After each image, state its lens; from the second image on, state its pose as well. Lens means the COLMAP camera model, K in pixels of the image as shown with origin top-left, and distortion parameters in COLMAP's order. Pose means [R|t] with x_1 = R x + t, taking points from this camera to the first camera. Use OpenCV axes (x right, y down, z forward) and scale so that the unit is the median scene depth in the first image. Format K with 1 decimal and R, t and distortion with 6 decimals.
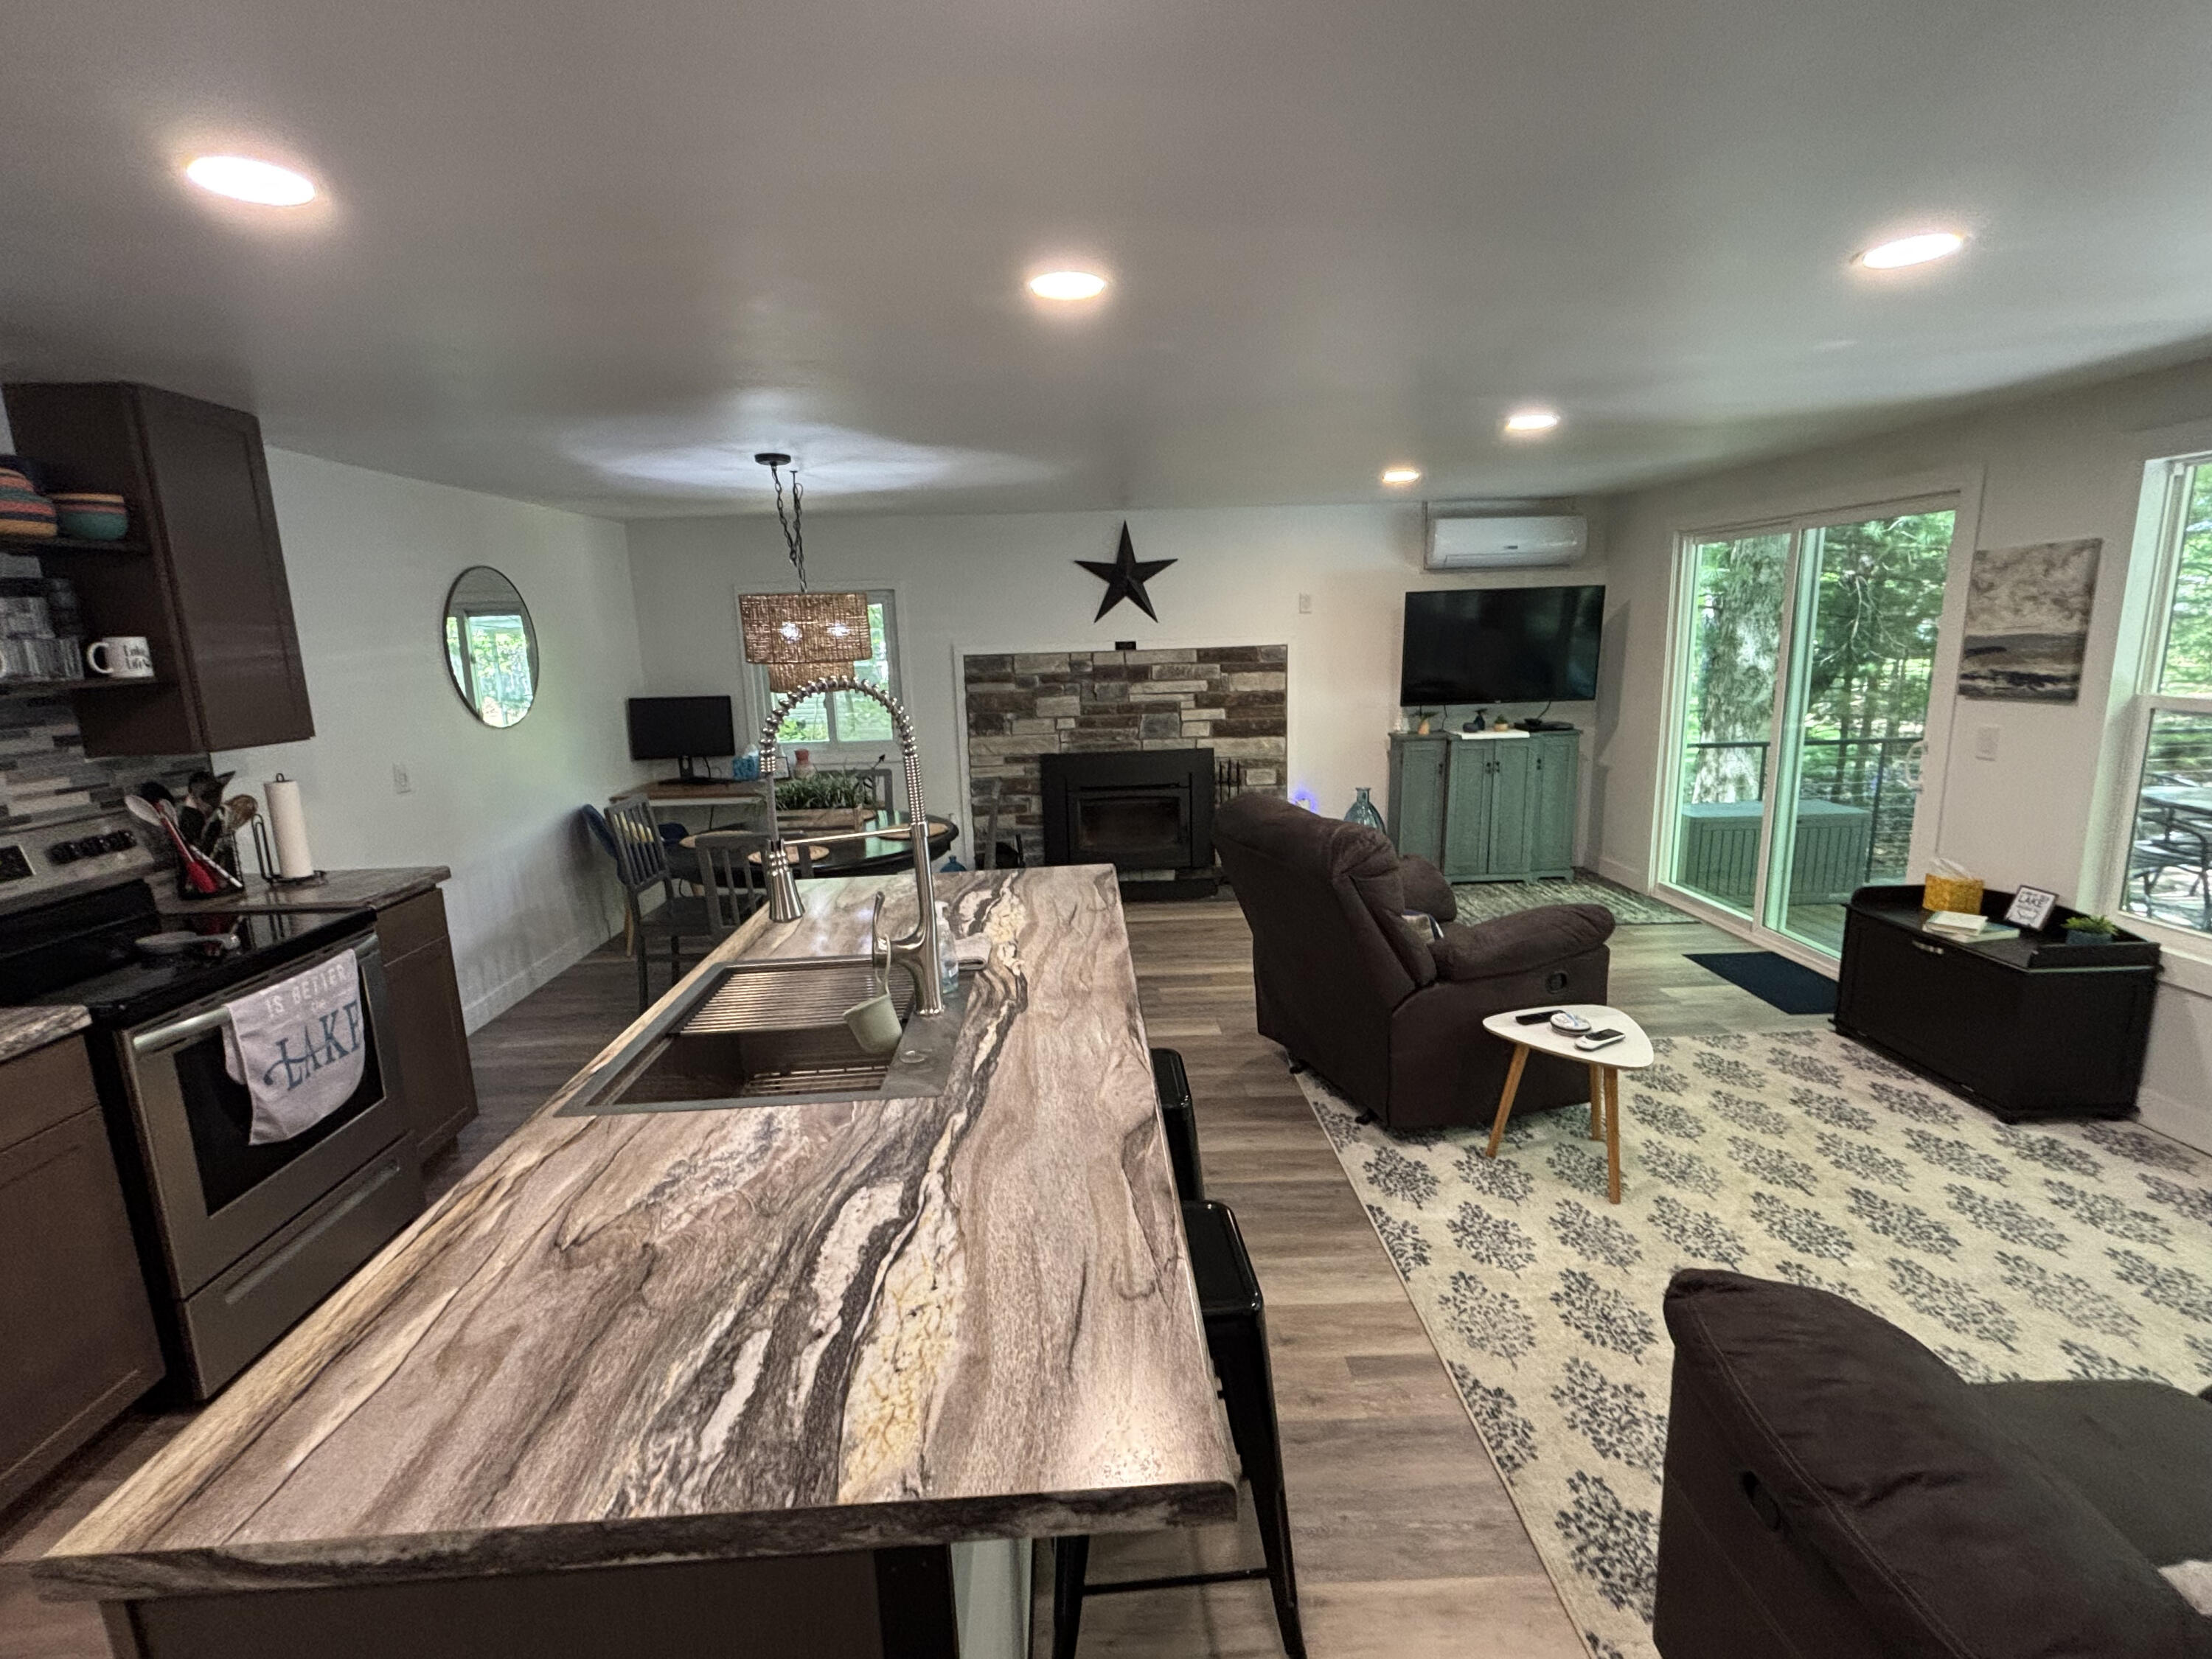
lens RADIAL K [[1007.4, 0, 1091.4], [0, 1007.4, 831.5], [0, 0, 1]] dist [0.020267, -0.003349]
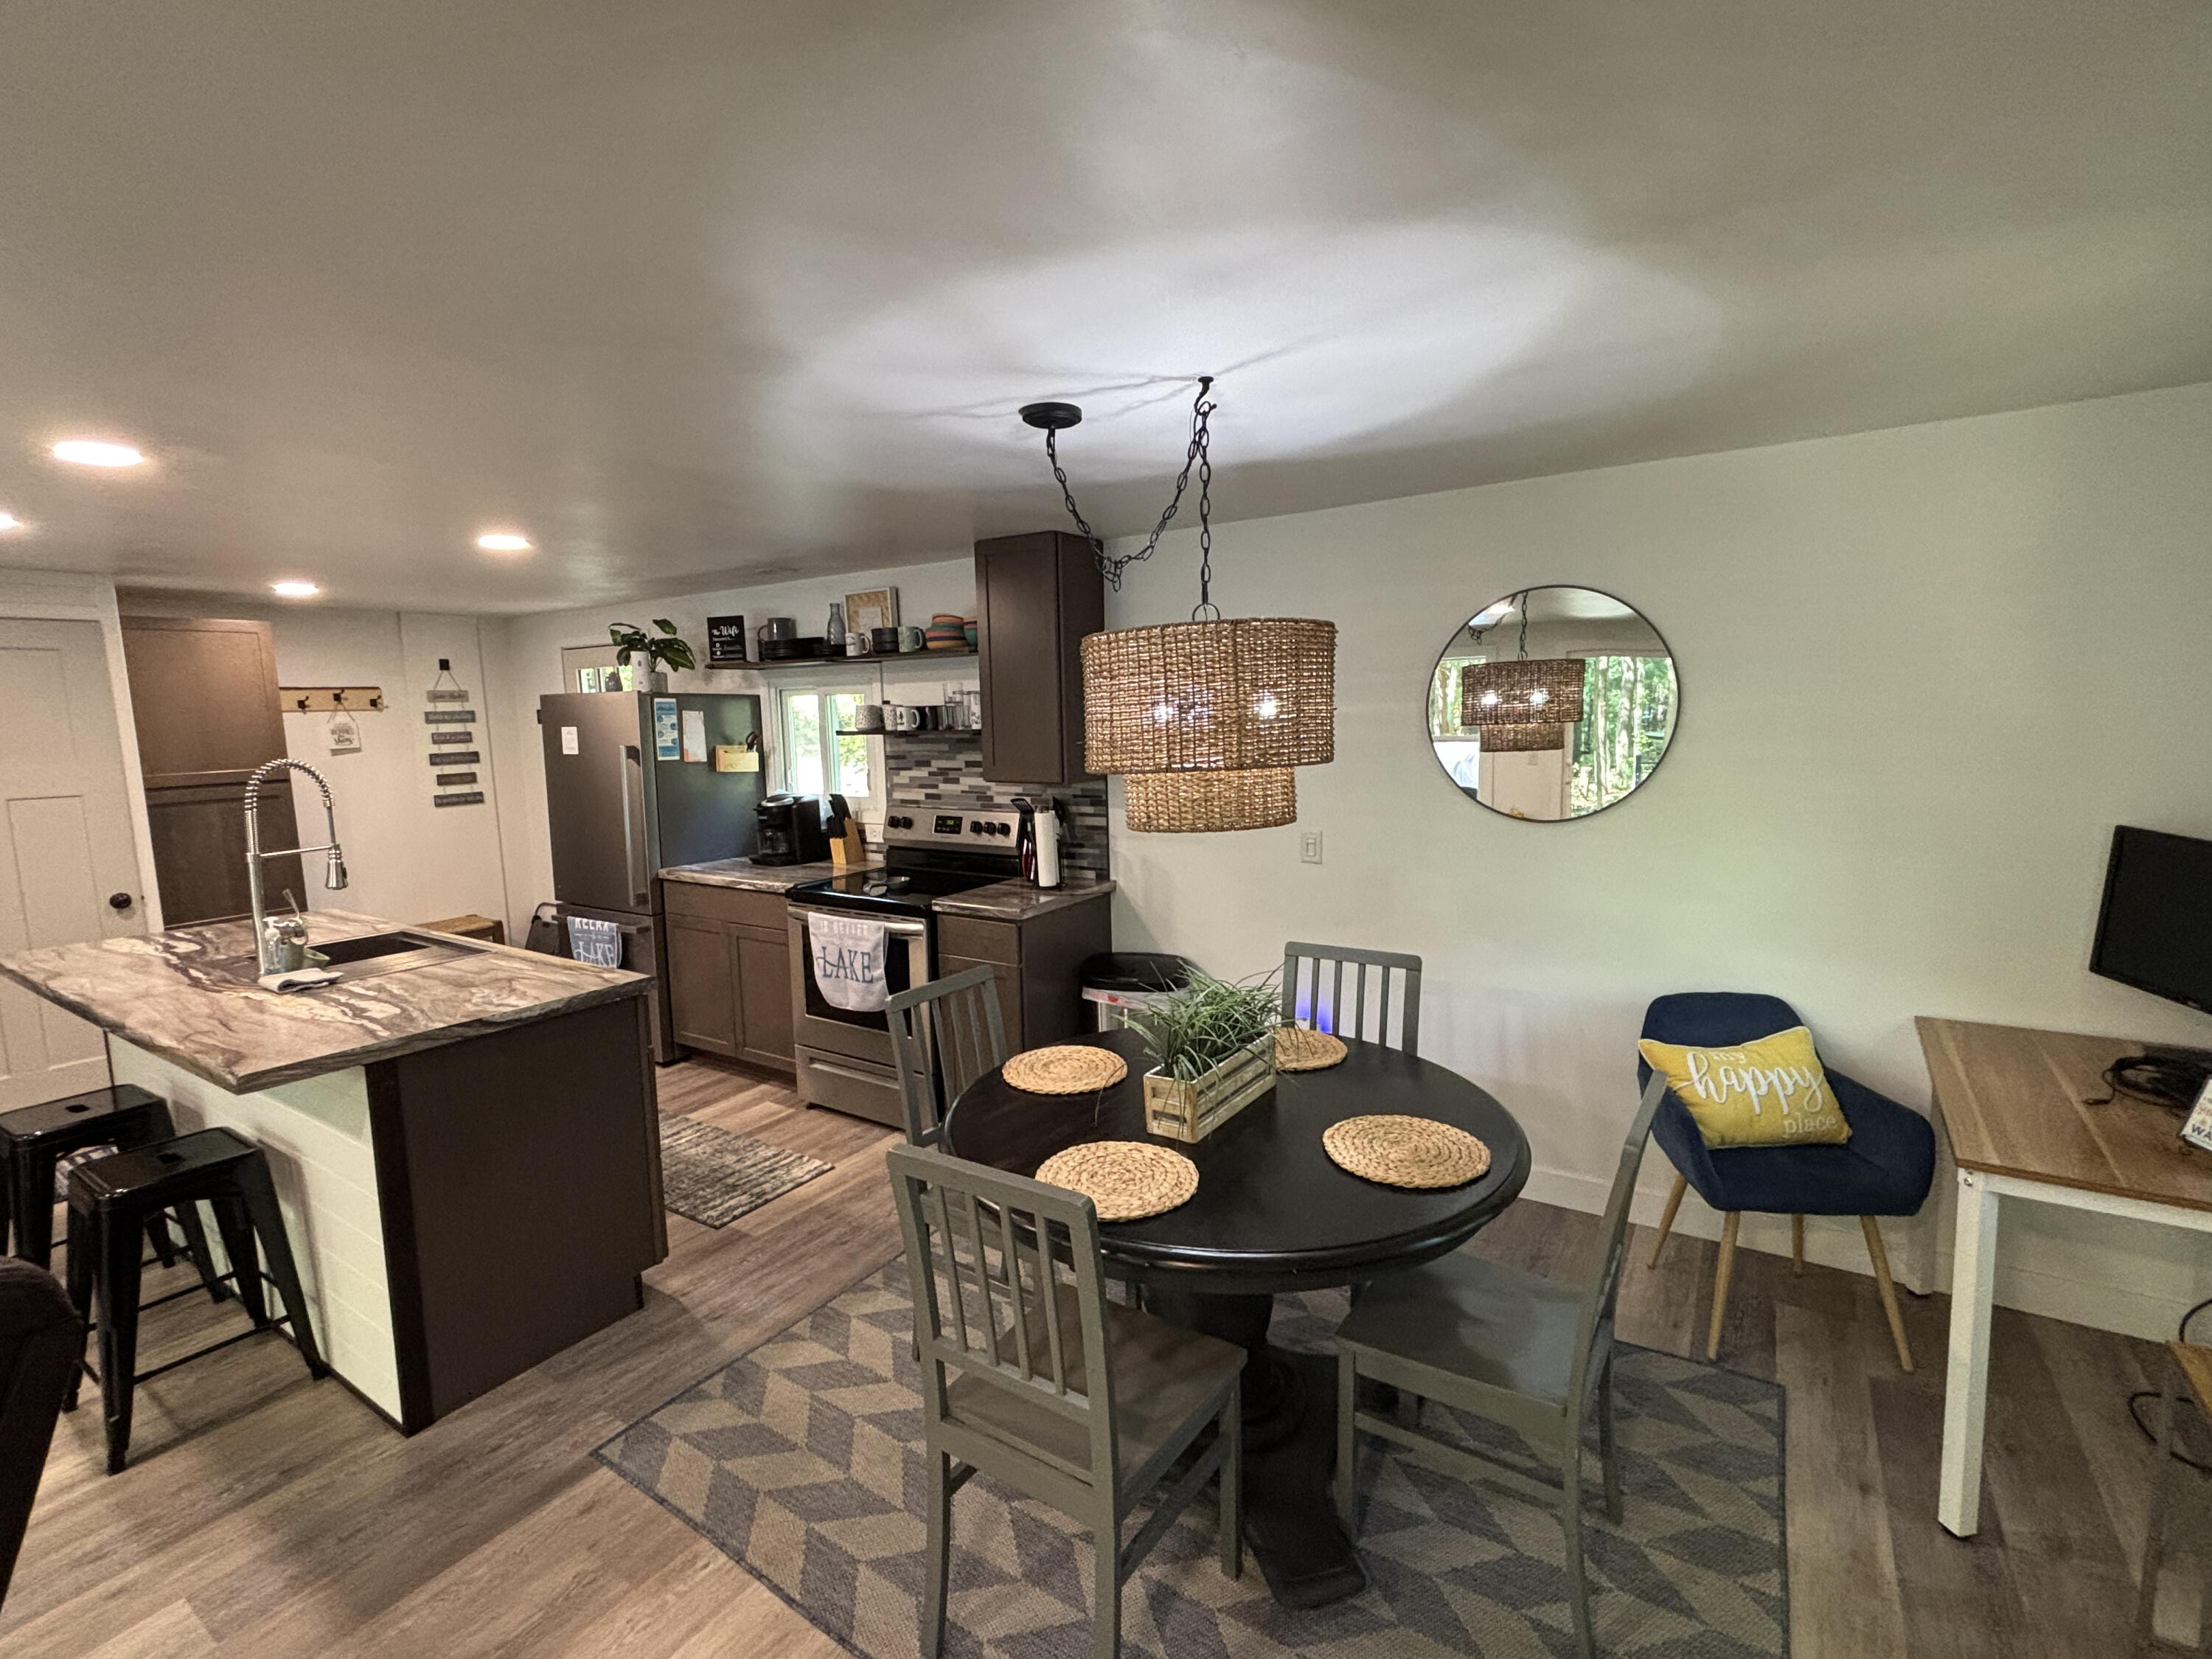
lens RADIAL K [[1007.4, 0, 1076.5], [0, 1007.4, 835.5], [0, 0, 1]] dist [0.020267, -0.003349]
pose [[-0.571572, 0.149608, -0.806798, 0.200885], [-0.118435, 0.957901, 0.261533, -0.317484], [0.811959, 0.245038, -0.529791, 1.509479]]
